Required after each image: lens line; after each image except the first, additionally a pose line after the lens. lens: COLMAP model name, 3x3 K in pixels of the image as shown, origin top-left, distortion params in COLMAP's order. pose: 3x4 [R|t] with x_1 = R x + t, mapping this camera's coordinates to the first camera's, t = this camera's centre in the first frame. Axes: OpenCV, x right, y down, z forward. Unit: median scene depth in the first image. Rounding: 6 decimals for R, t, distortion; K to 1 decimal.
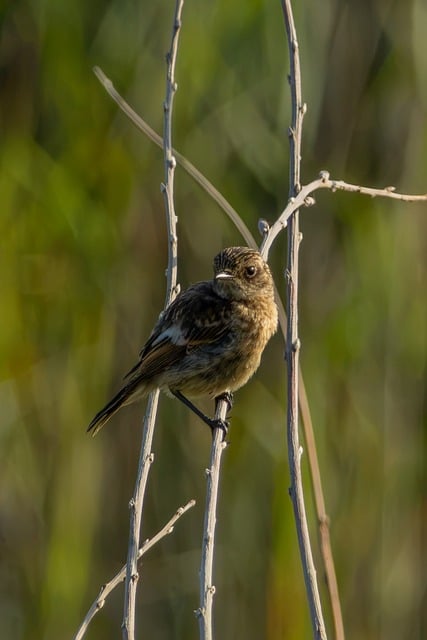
lens RADIAL K [[750.1, 0, 213.5], [0, 750.1, 320.0], [0, 0, 1]] dist [-0.022021, -0.014575]
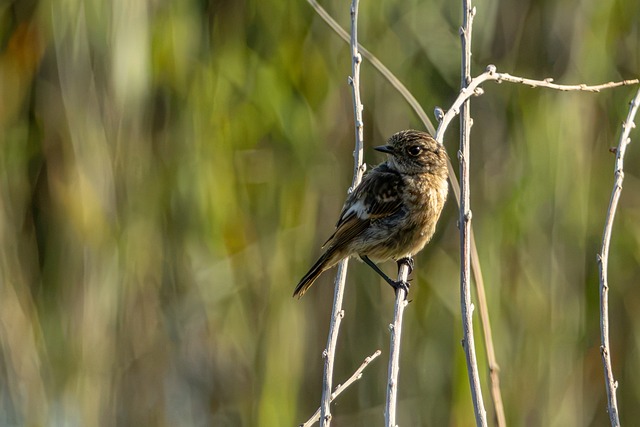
lens RADIAL K [[750.1, 0, 320.0], [0, 750.1, 213.5], [0, 0, 1]] dist [-0.022021, -0.014575]
pose [[0.996332, -0.008594, -0.085134, -0.017471], [0.010549, 0.999690, 0.022542, 0.001877], [0.084914, -0.023357, 0.996114, -0.158161]]
